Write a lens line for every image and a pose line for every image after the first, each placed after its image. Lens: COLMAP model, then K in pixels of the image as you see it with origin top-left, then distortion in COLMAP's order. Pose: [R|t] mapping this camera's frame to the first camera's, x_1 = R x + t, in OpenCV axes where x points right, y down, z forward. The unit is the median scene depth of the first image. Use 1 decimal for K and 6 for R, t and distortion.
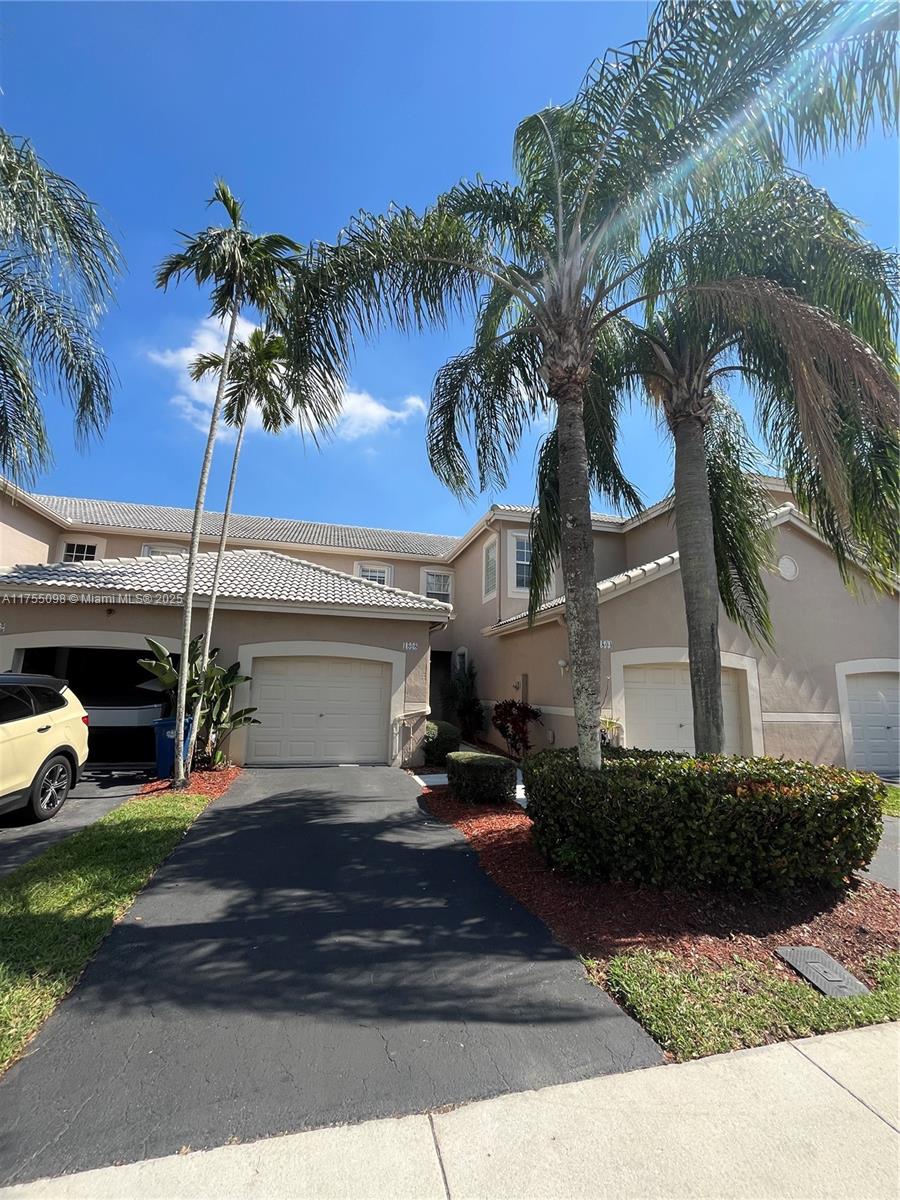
lens RADIAL K [[489.2, 0, 450.0], [0, 489.2, 600.0], [0, 0, 1]] dist [-0.002450, 0.000020]
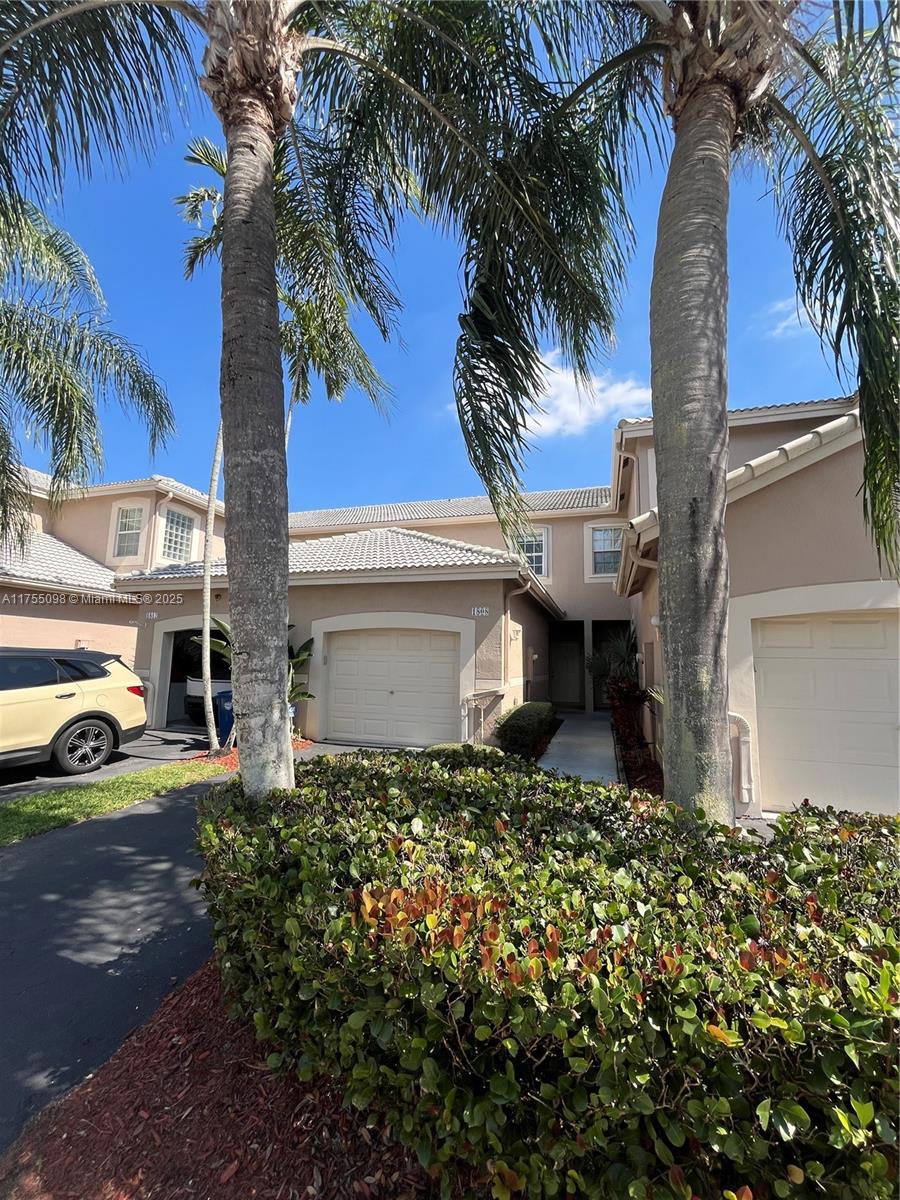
lens RADIAL K [[489.2, 0, 450.0], [0, 489.2, 600.0], [0, 0, 1]] dist [-0.002450, 0.000020]
pose [[0.850995, -0.074814, -0.519818, 0.506315], [0.093763, 0.995542, 0.010218, 0.101902], [0.516736, -0.057435, 0.854216, 0.449638]]
